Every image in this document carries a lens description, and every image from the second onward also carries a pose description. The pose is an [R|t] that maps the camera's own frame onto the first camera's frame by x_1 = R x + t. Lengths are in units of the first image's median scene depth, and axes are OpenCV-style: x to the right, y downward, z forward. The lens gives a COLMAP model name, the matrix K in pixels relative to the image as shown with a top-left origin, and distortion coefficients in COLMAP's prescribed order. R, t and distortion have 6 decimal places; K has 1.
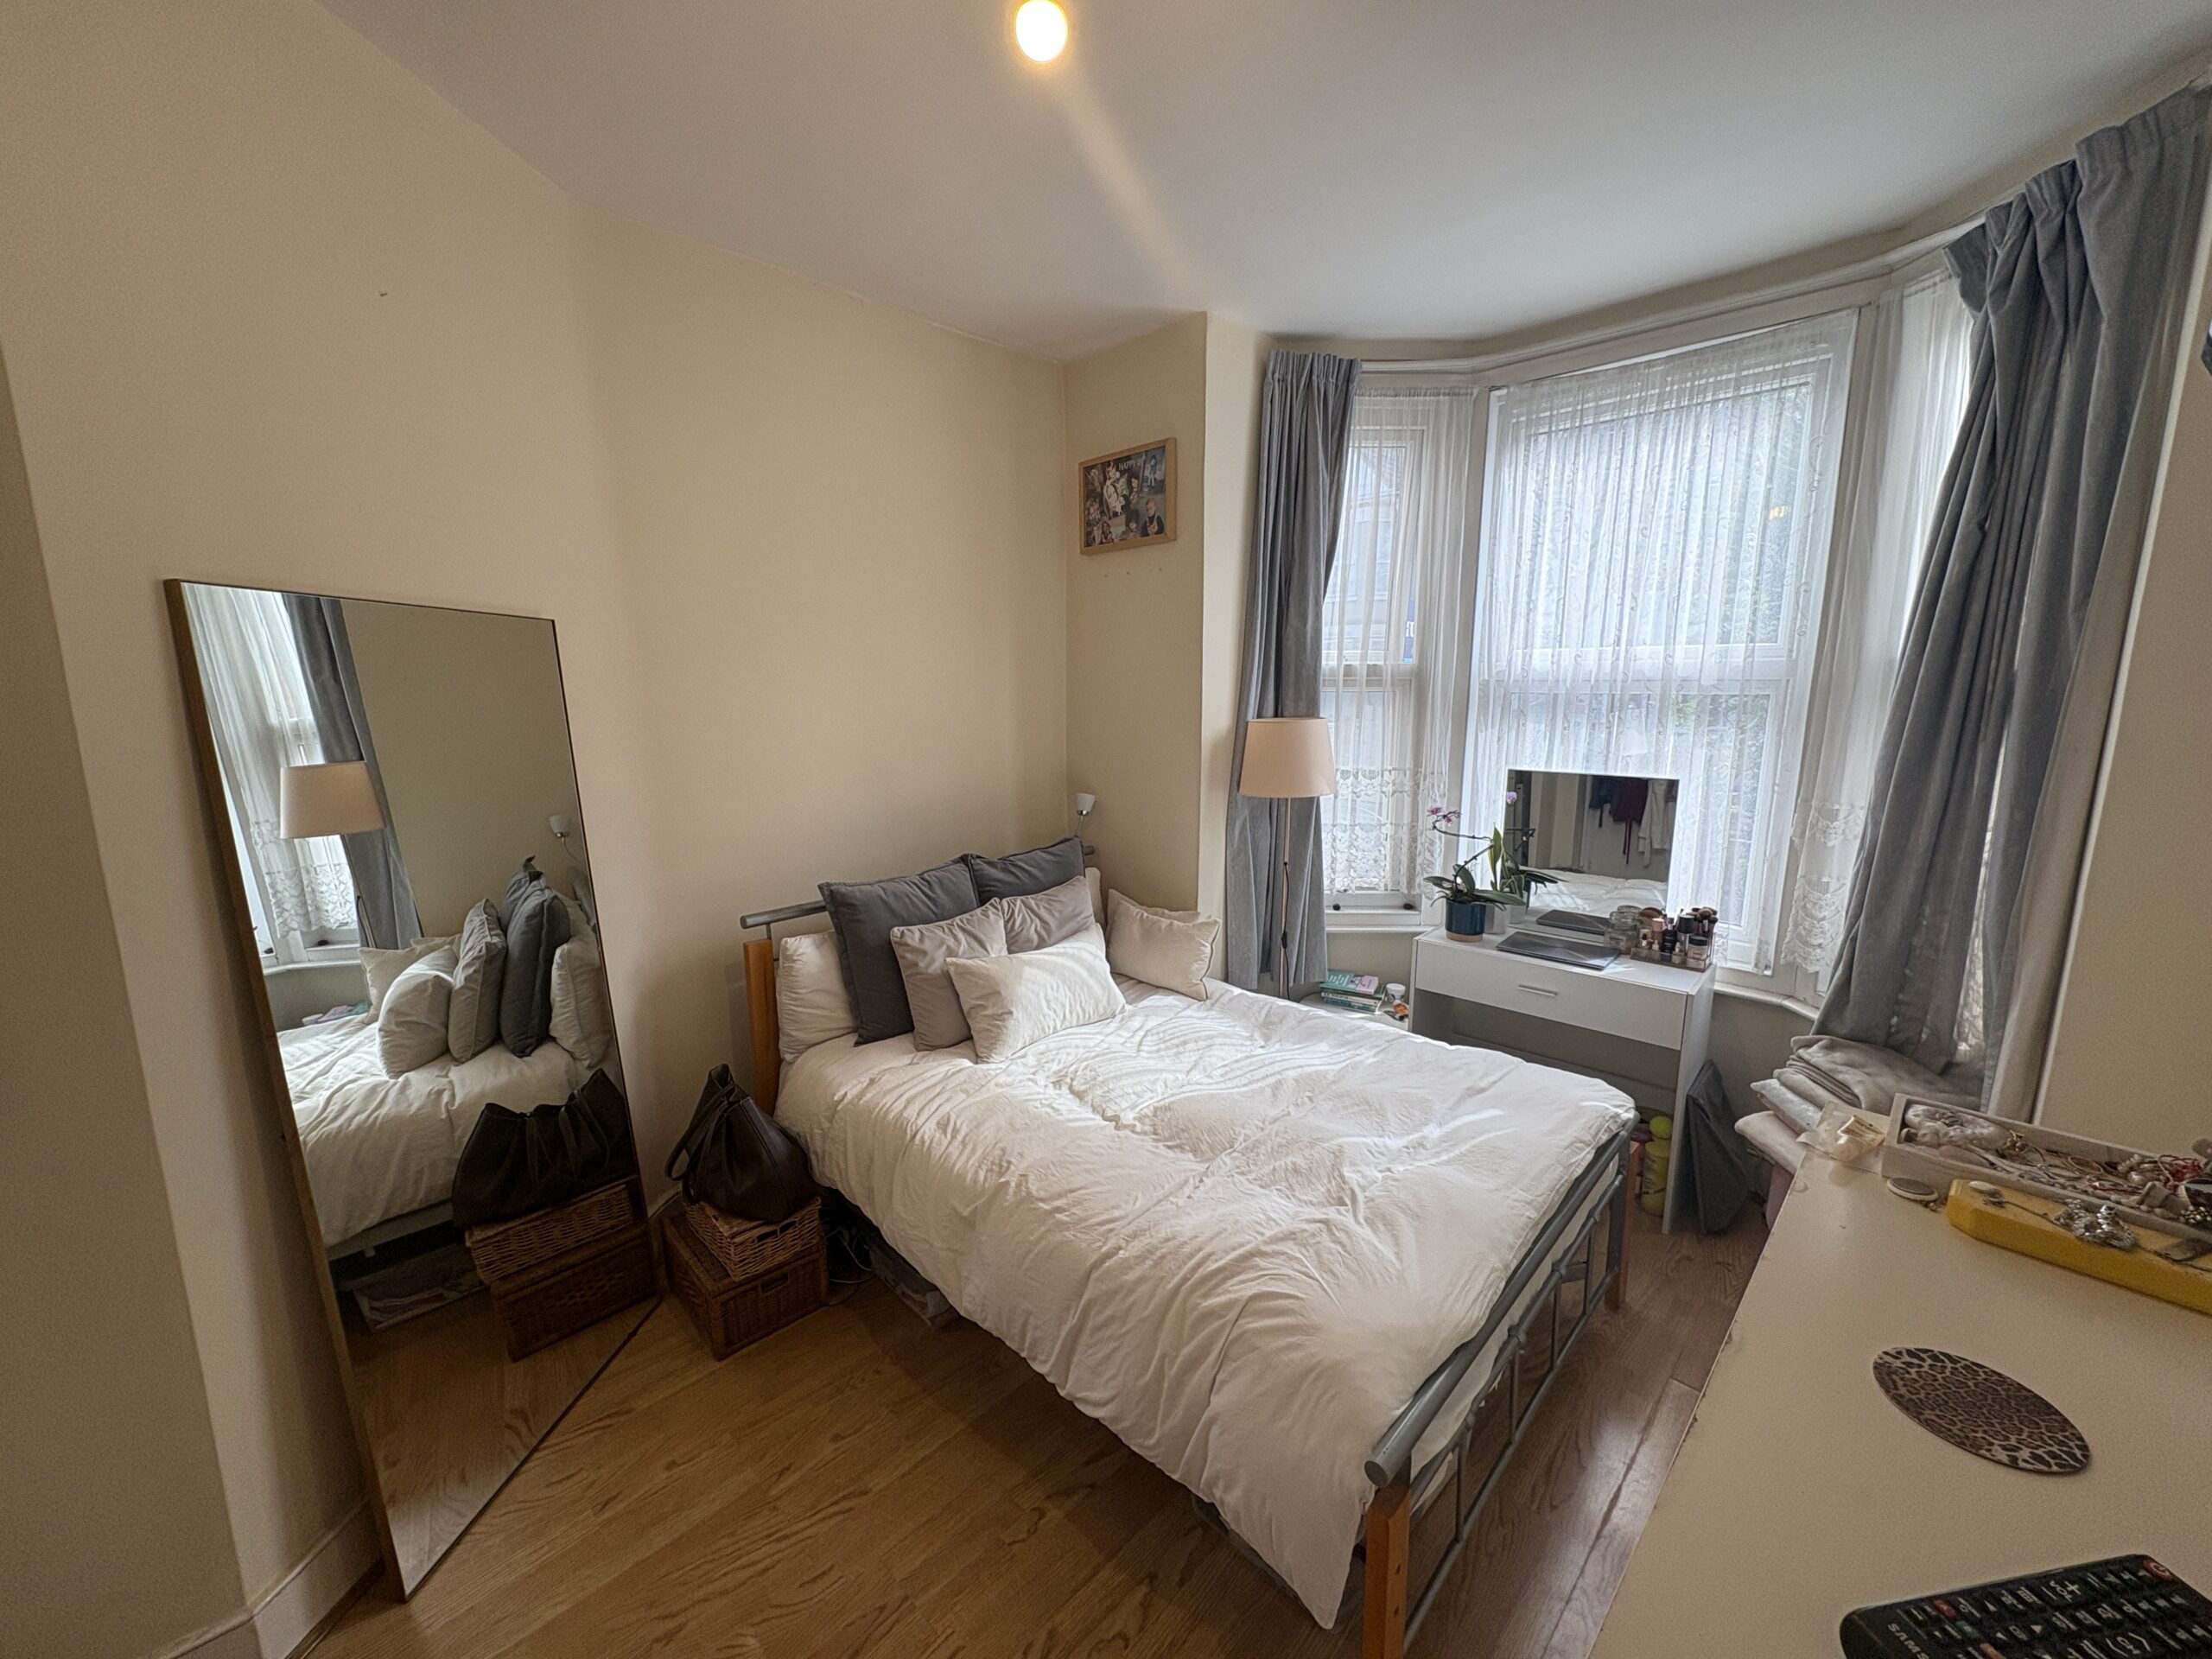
lens RADIAL K [[883.5, 0, 1106.0], [0, 883.5, 829.5], [0, 0, 1]] dist [-0.000977, -0.000417]
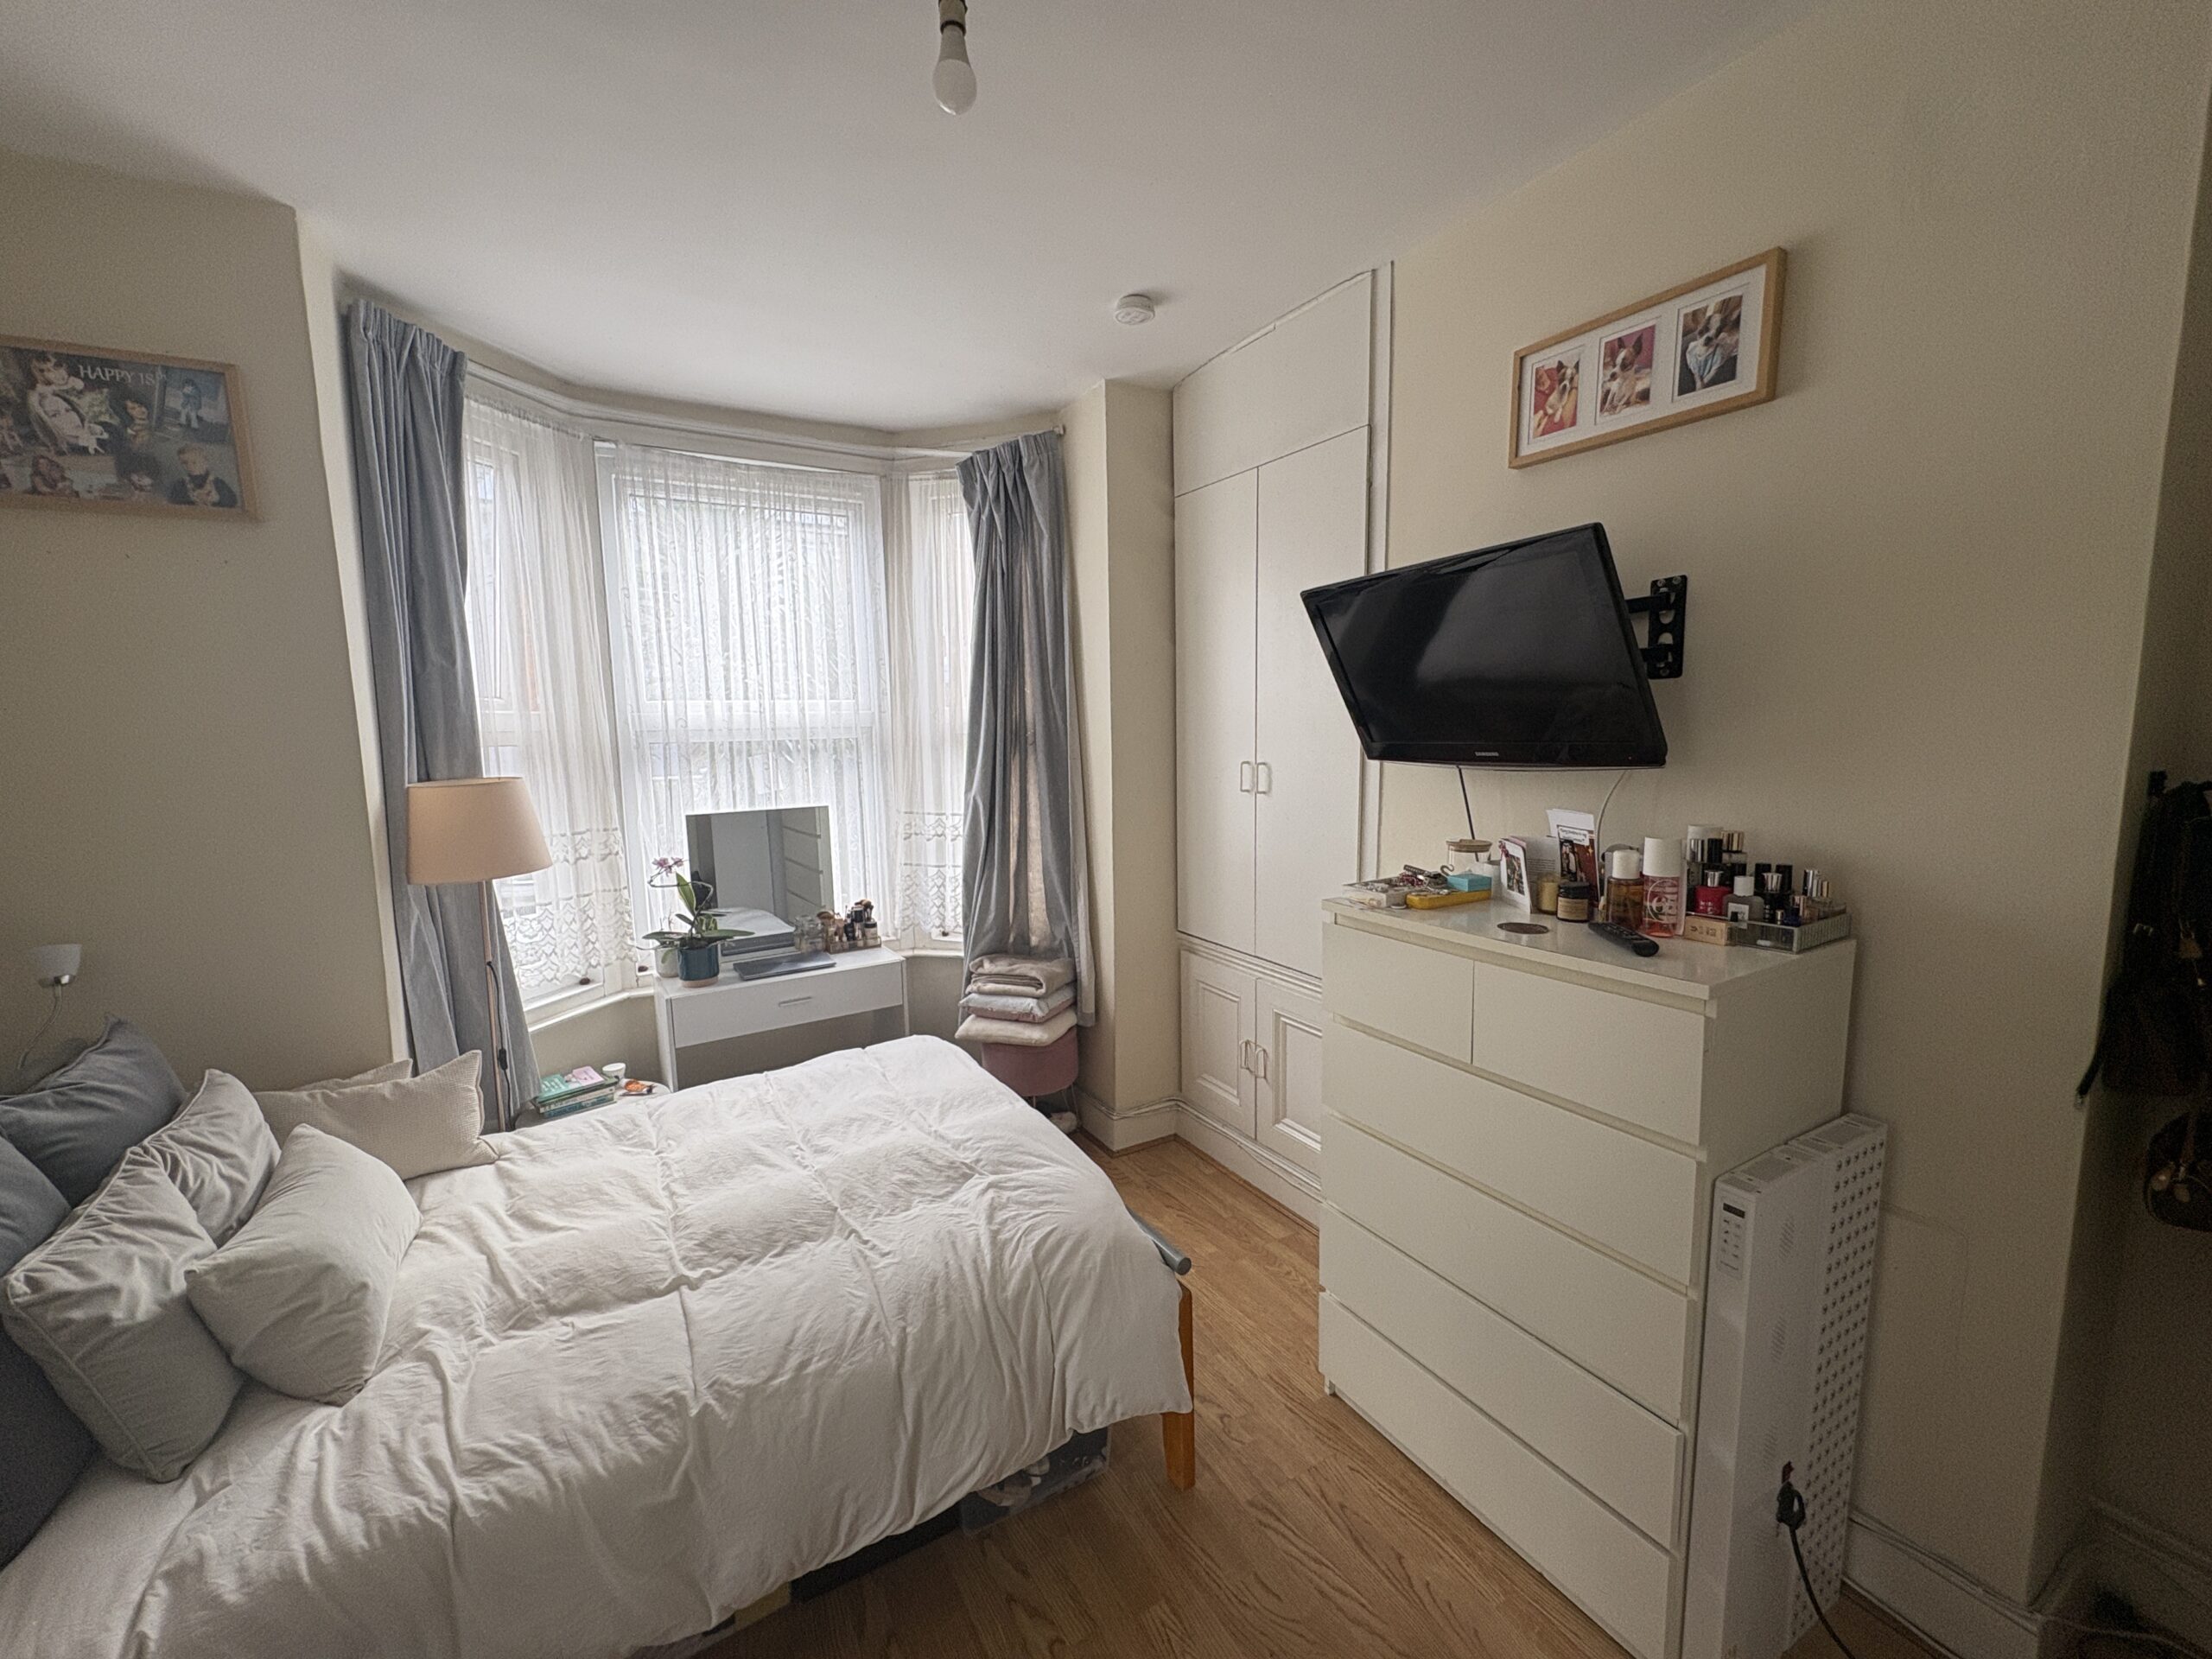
lens RADIAL K [[879.5, 0, 1104.4], [0, 879.5, 833.0], [0, 0, 1]] dist [0.001620, -0.000086]
pose [[0.254467, -0.119713, 0.959643, -0.449912], [0.181833, 0.980533, 0.074103, -0.038526], [-0.949833, 0.155638, 0.271281, 0.282050]]
